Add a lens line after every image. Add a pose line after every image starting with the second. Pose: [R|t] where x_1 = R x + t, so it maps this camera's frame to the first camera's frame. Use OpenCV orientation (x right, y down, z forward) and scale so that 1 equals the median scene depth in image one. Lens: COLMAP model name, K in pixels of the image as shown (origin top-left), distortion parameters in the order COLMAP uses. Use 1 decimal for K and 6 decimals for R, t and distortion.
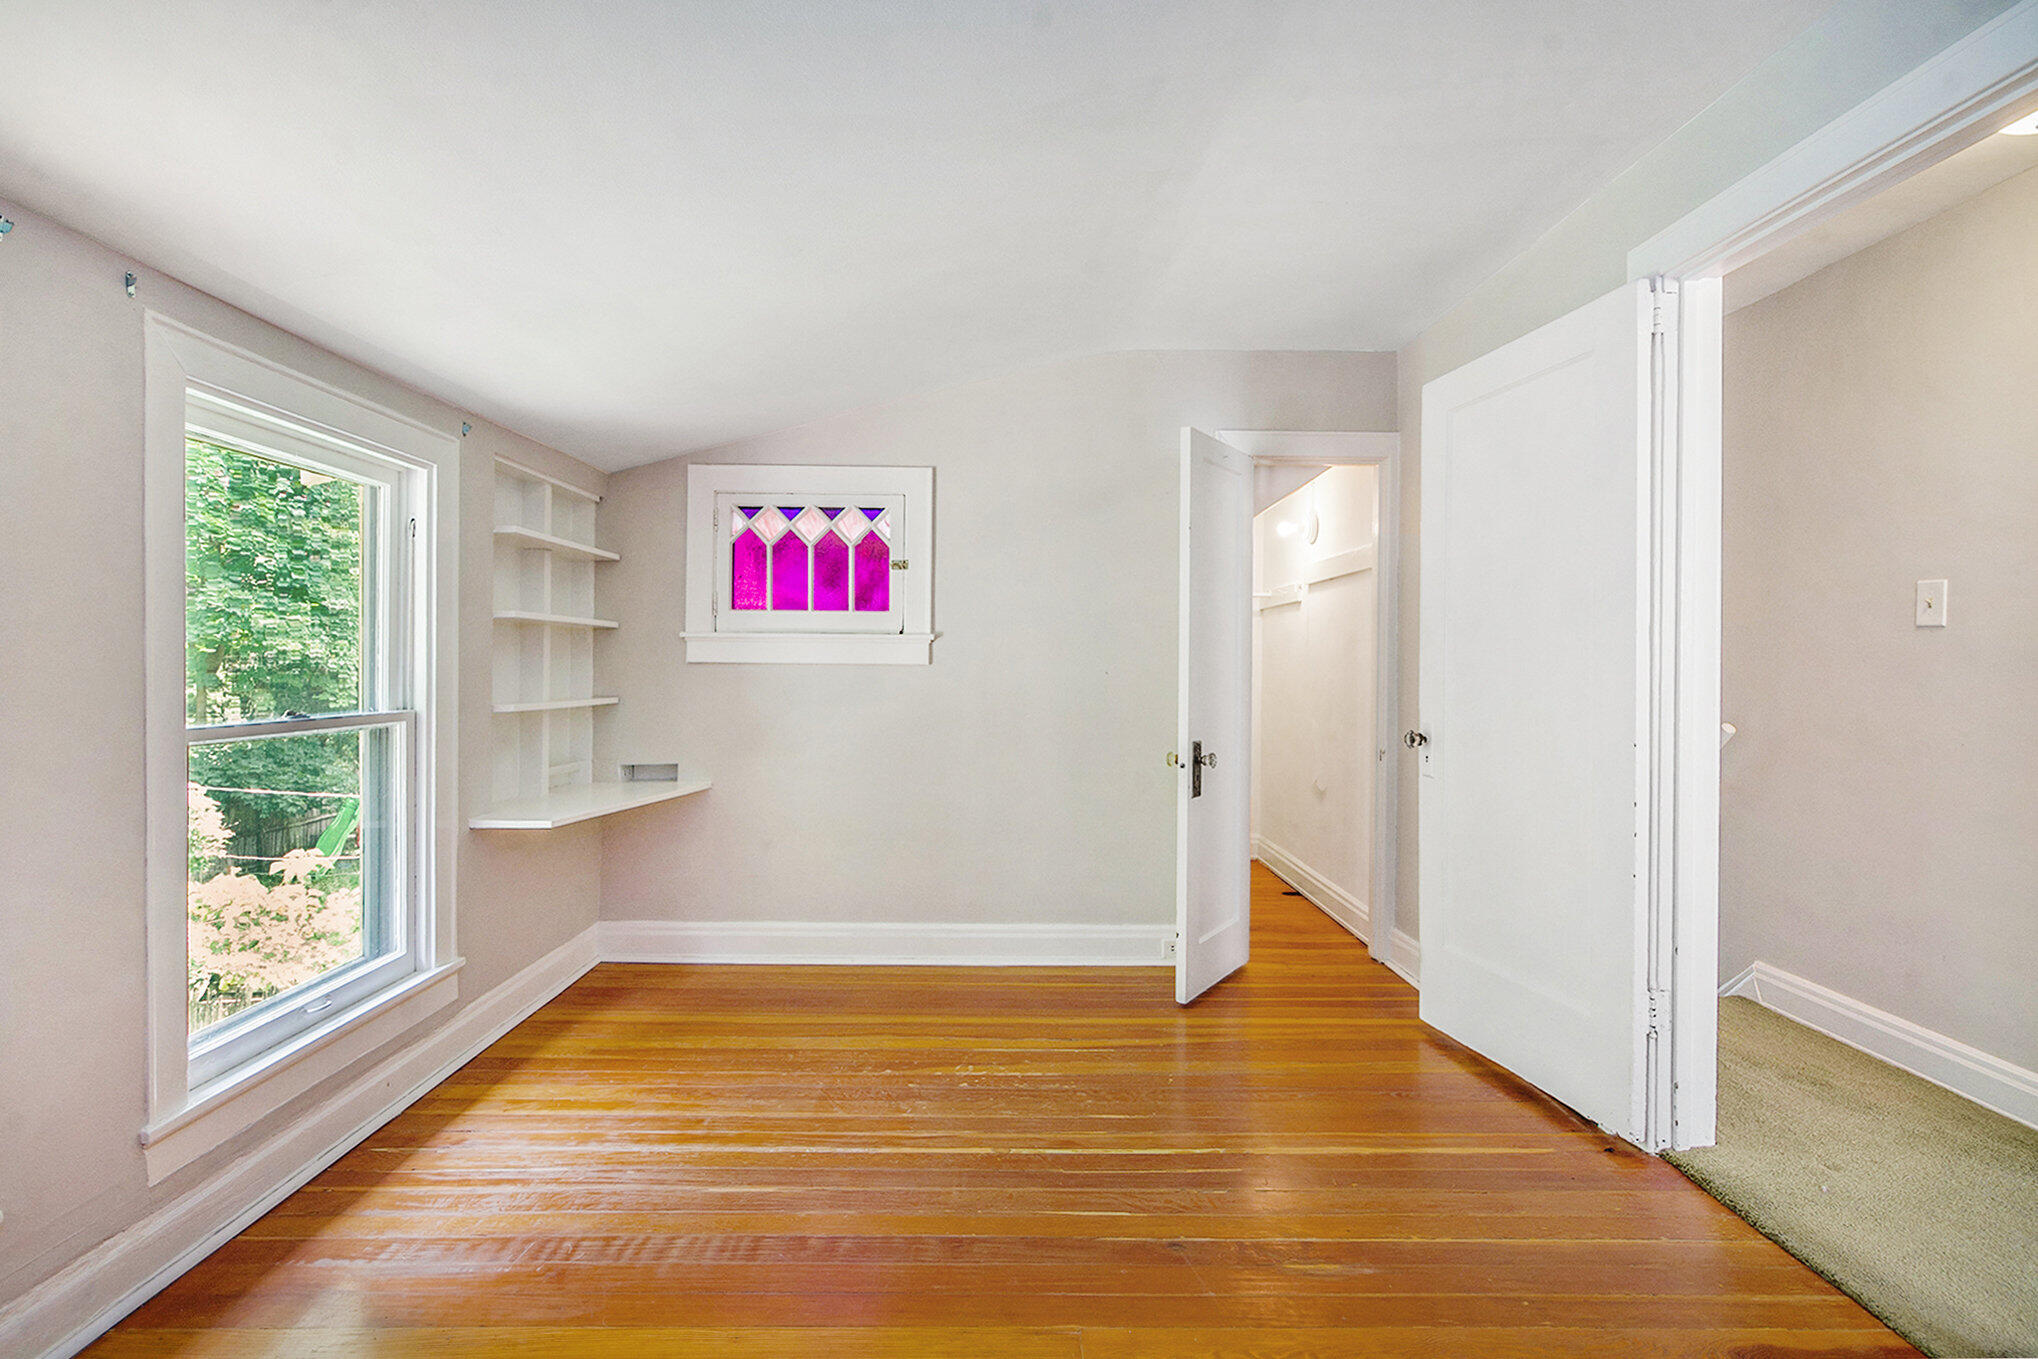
lens RADIAL K [[934.9, 0, 1006.6], [0, 934.9, 678.8], [0, 0, 1]] dist [-0.004314, -0.000246]
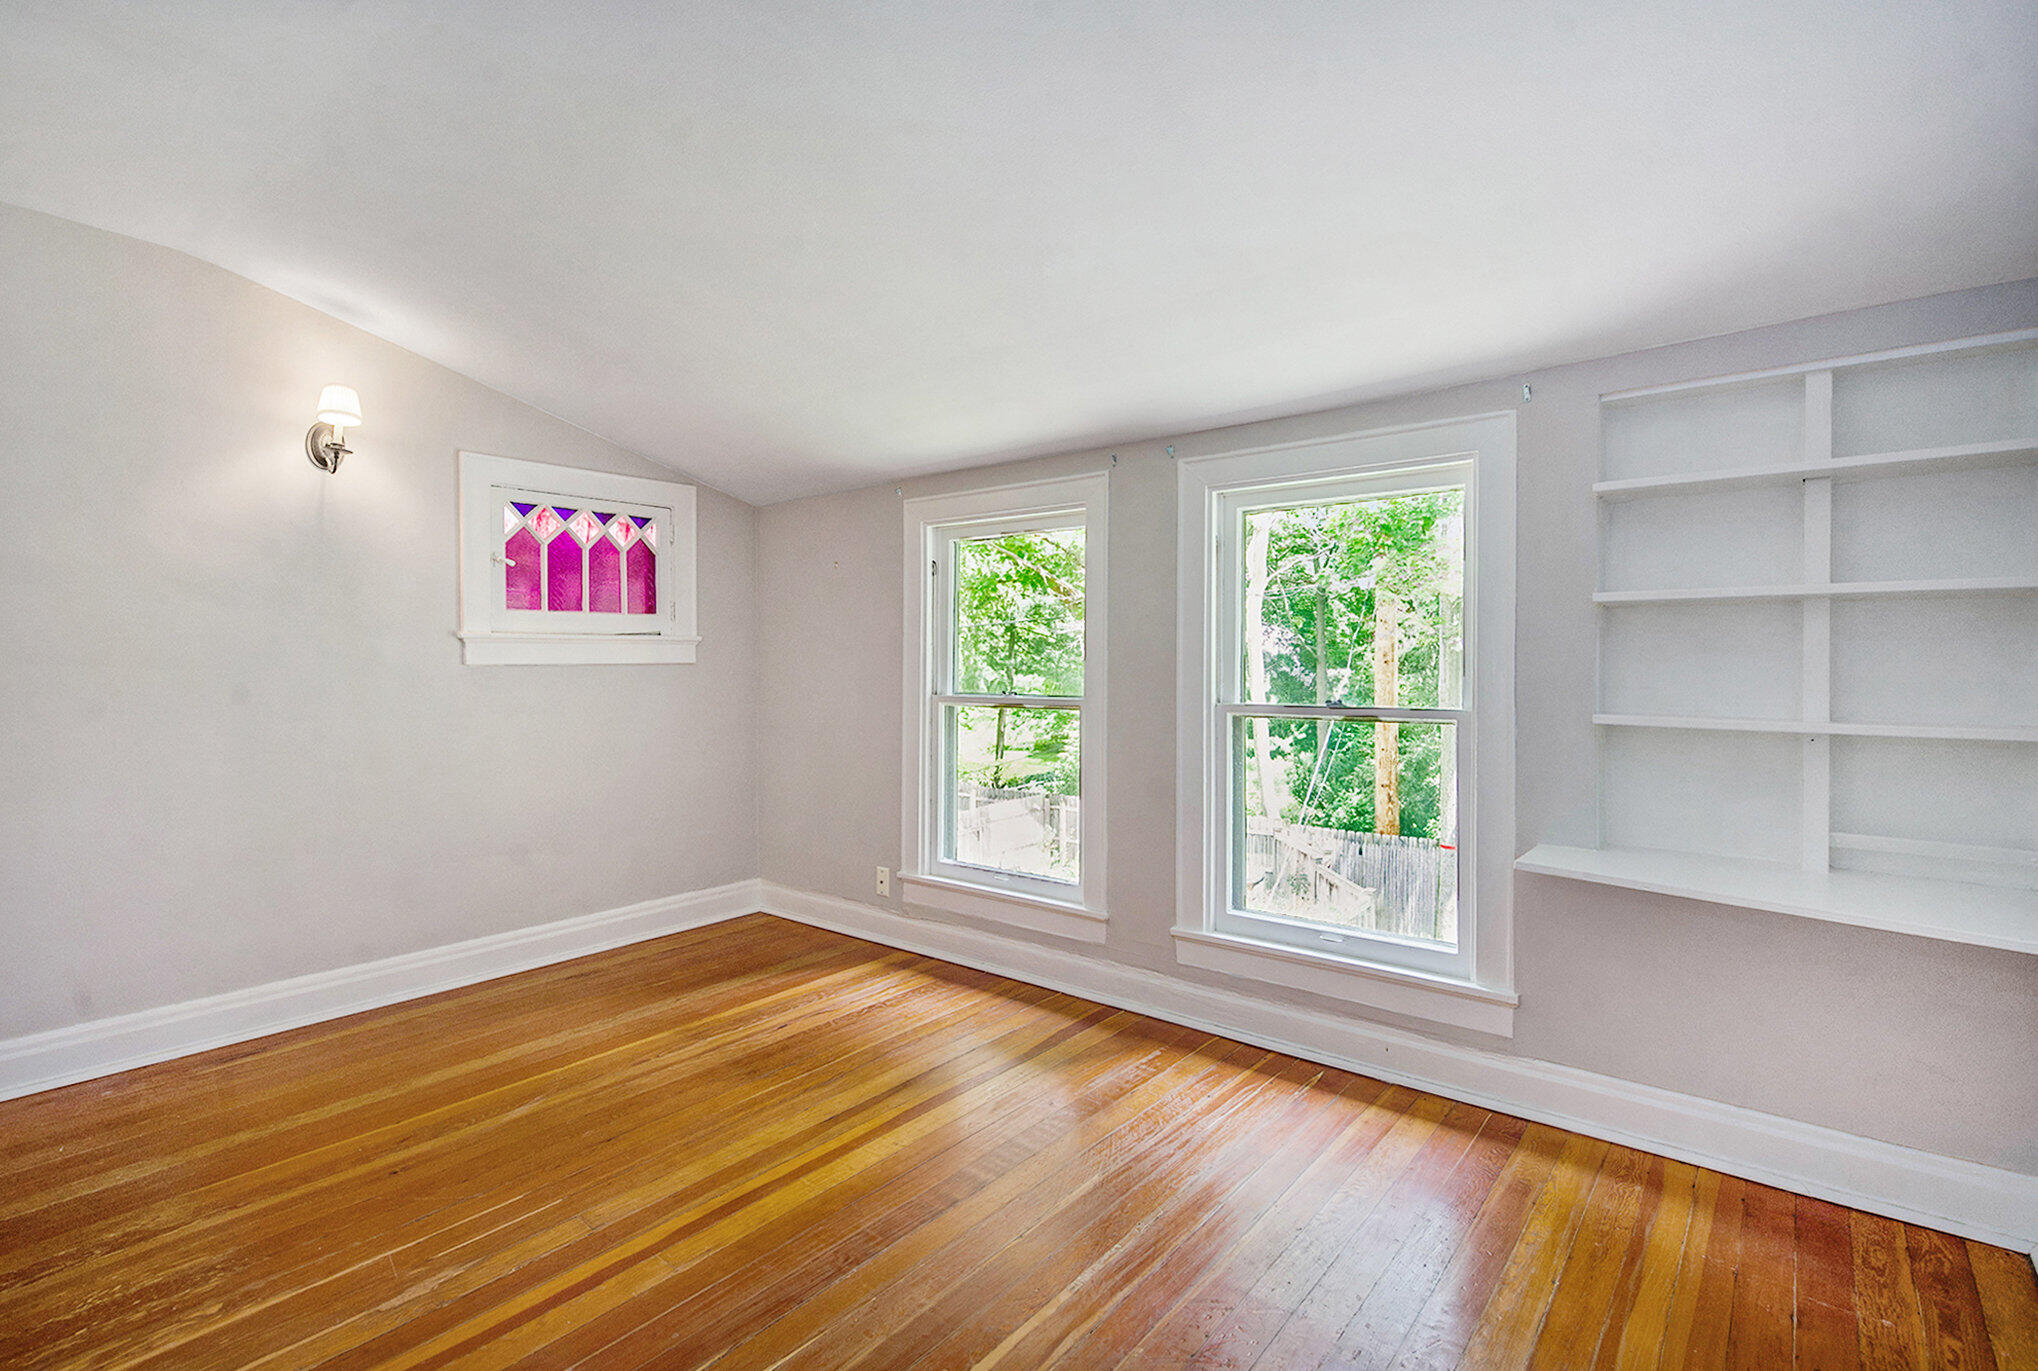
lens RADIAL K [[934.9, 0, 1000.2], [0, 934.9, 664.4], [0, 0, 1]] dist [-0.004314, -0.000246]
pose [[-0.647327, 0.002237, -0.762209, 0.451938], [-0.007854, 0.999923, 0.009605, -0.019656], [0.762172, 0.012204, -0.647260, 1.345776]]
